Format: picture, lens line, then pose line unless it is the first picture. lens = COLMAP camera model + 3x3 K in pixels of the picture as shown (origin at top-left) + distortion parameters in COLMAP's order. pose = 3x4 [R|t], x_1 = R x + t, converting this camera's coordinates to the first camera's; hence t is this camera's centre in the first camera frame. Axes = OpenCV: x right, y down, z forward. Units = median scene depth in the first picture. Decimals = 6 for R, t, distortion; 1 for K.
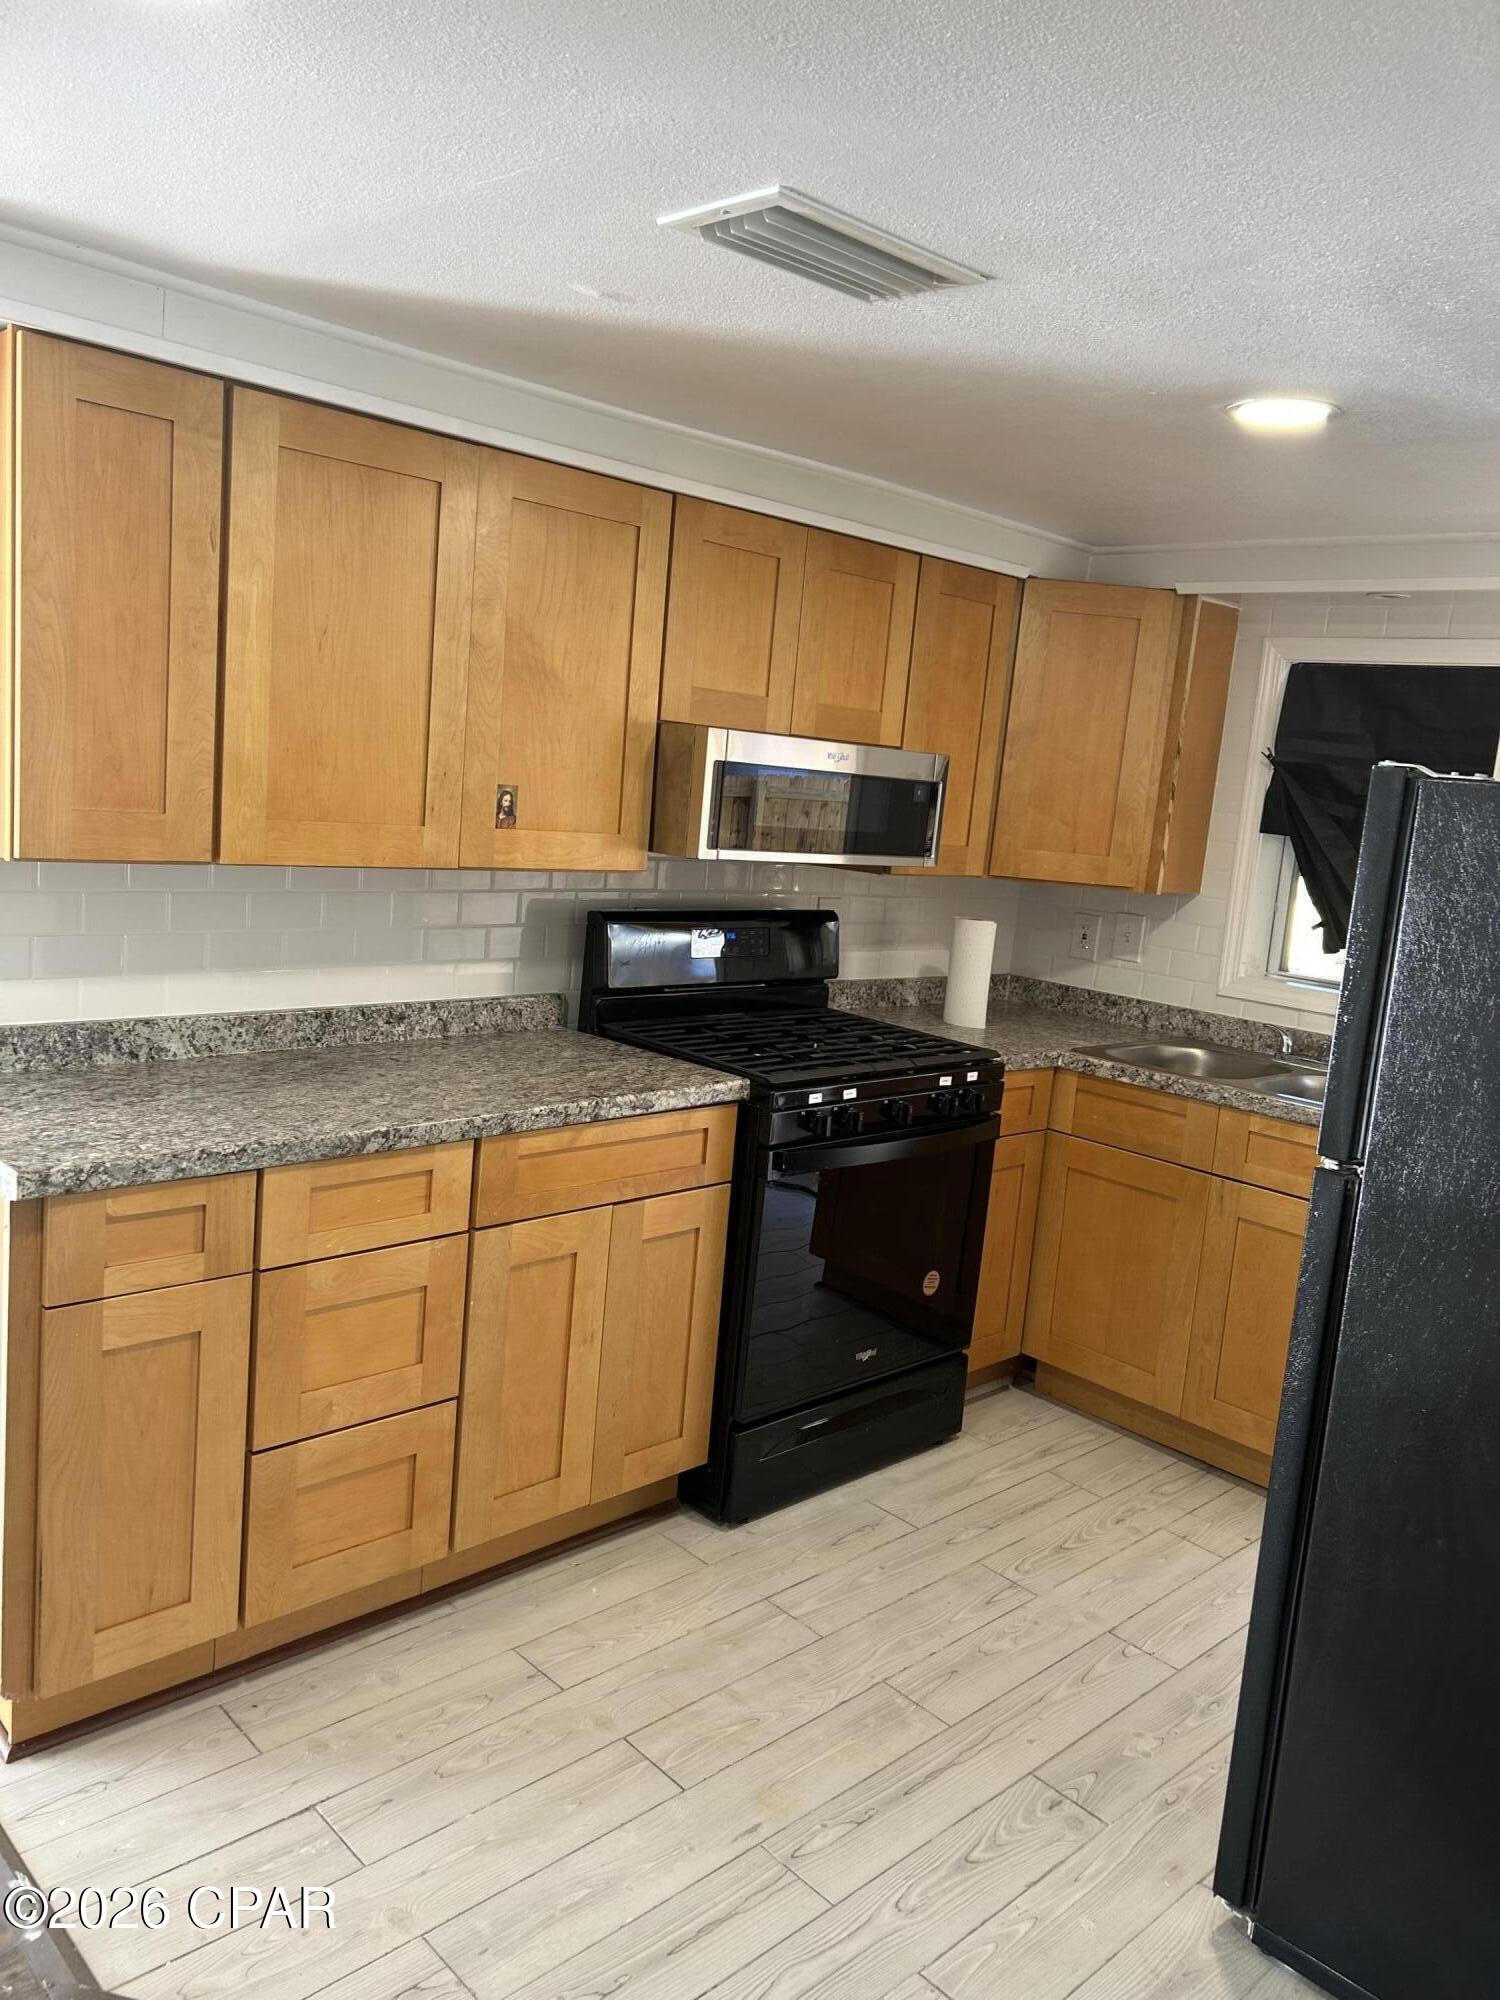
lens RADIAL K [[1491.5, 0, 755.2], [0, 1491.5, 1003.9], [0, 0, 1]] dist [0.052671, -0.062352]
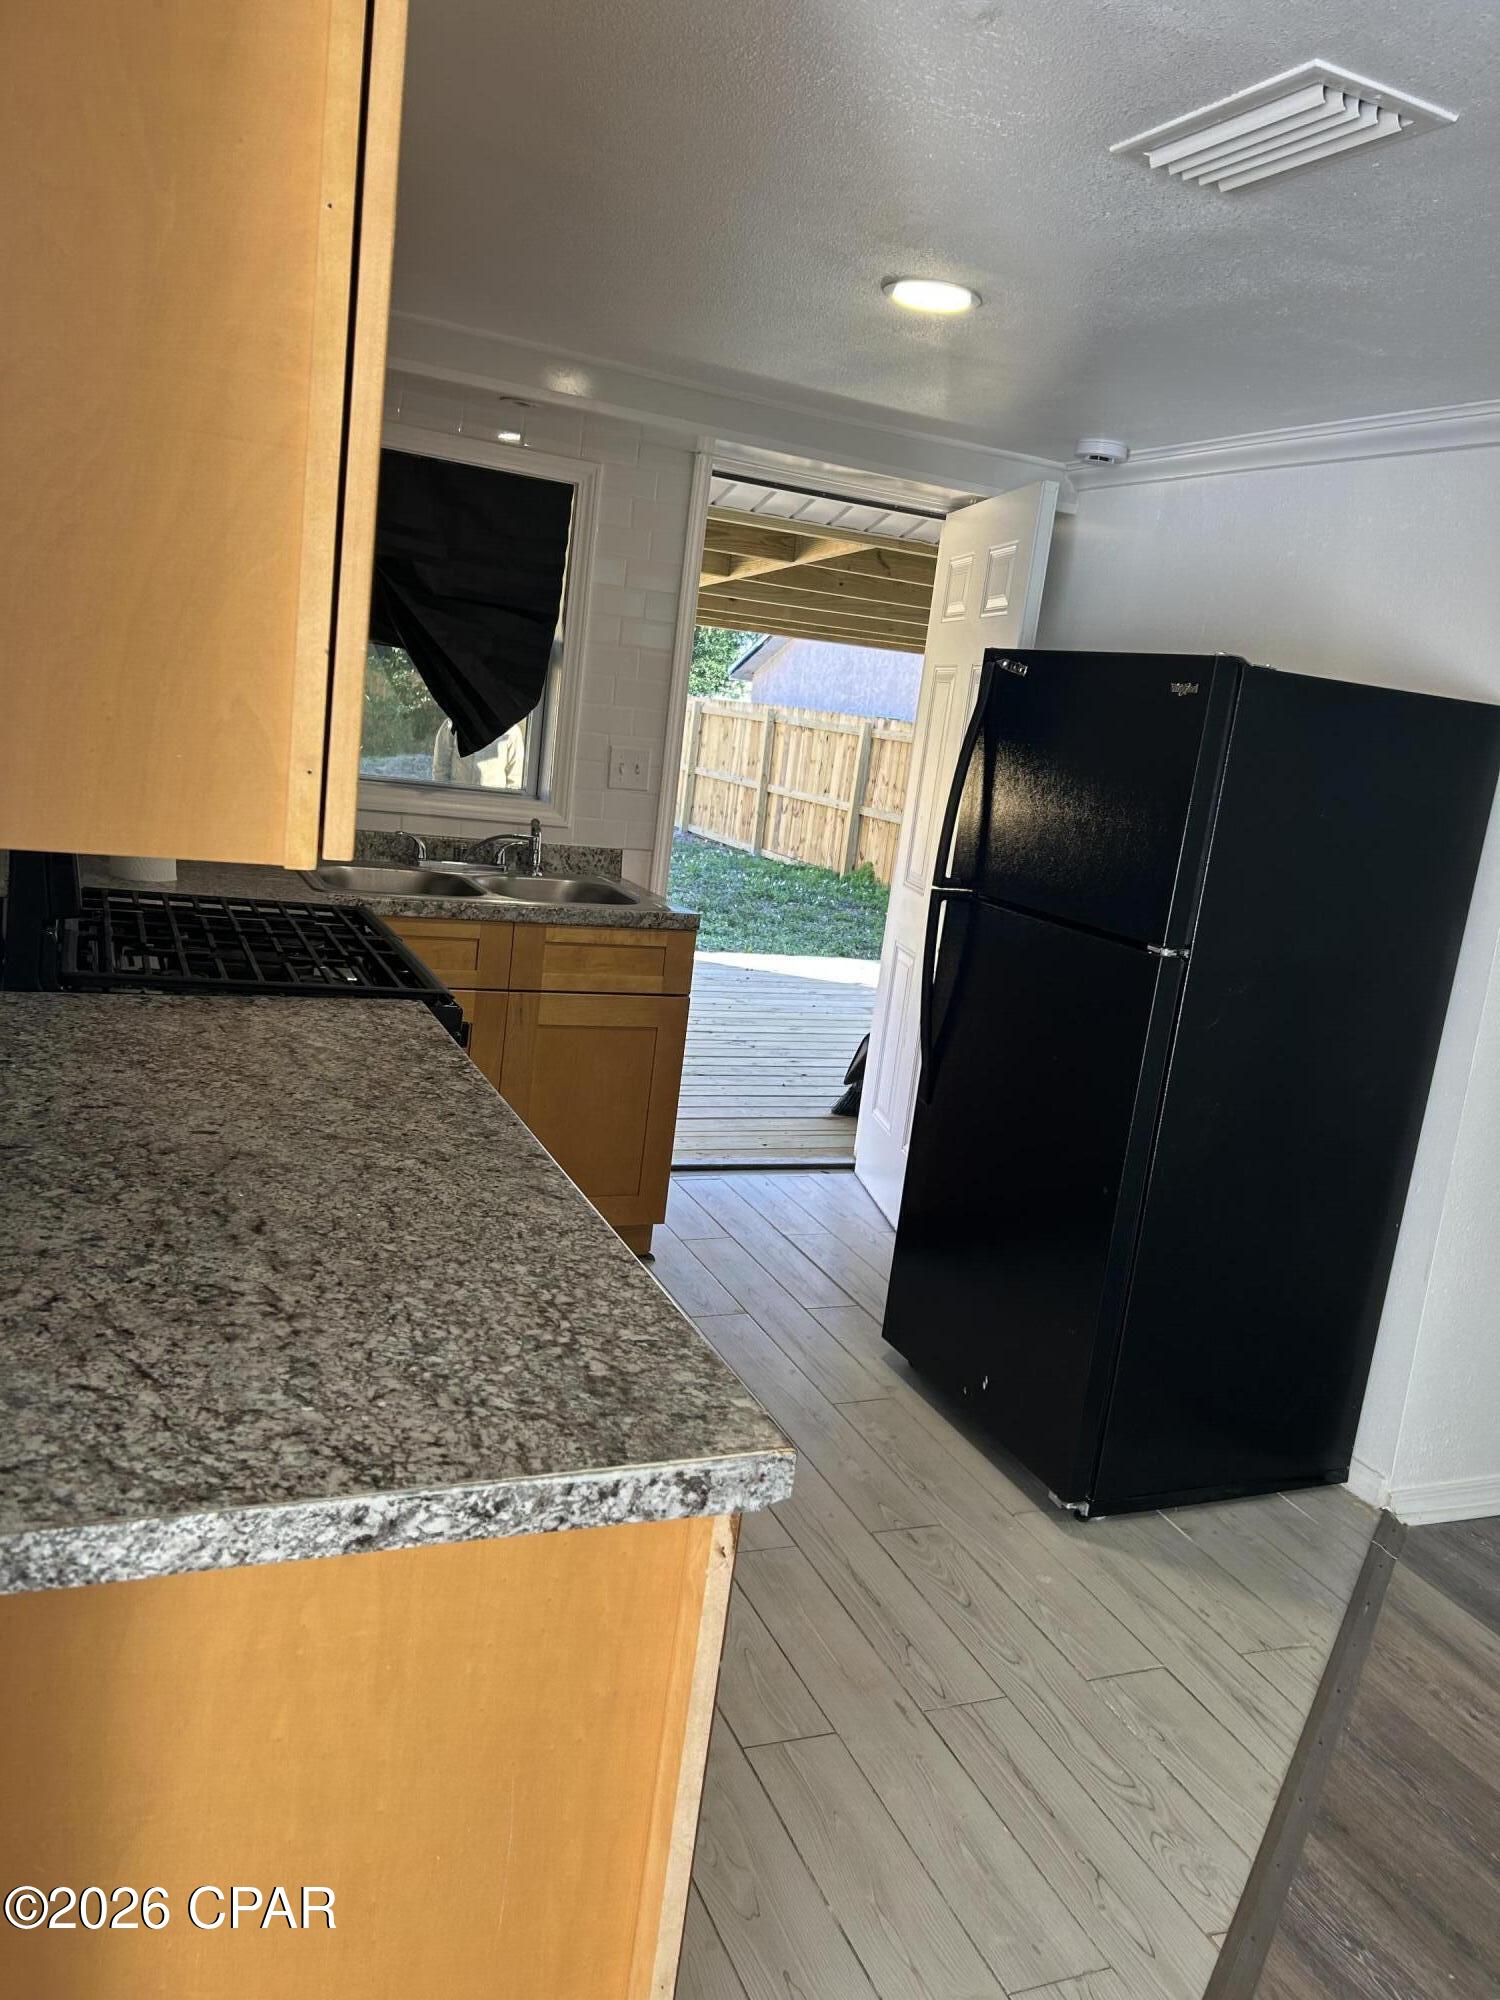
lens RADIAL K [[1491.5, 0, 755.2], [0, 1491.5, 1003.9], [0, 0, 1]] dist [0.052671, -0.062352]
pose [[0.364921, -0.227234, 0.902883, -0.666873], [0.053861, 0.973287, 0.223184, -0.114789], [-0.929479, -0.032815, 0.367411, 0.580634]]
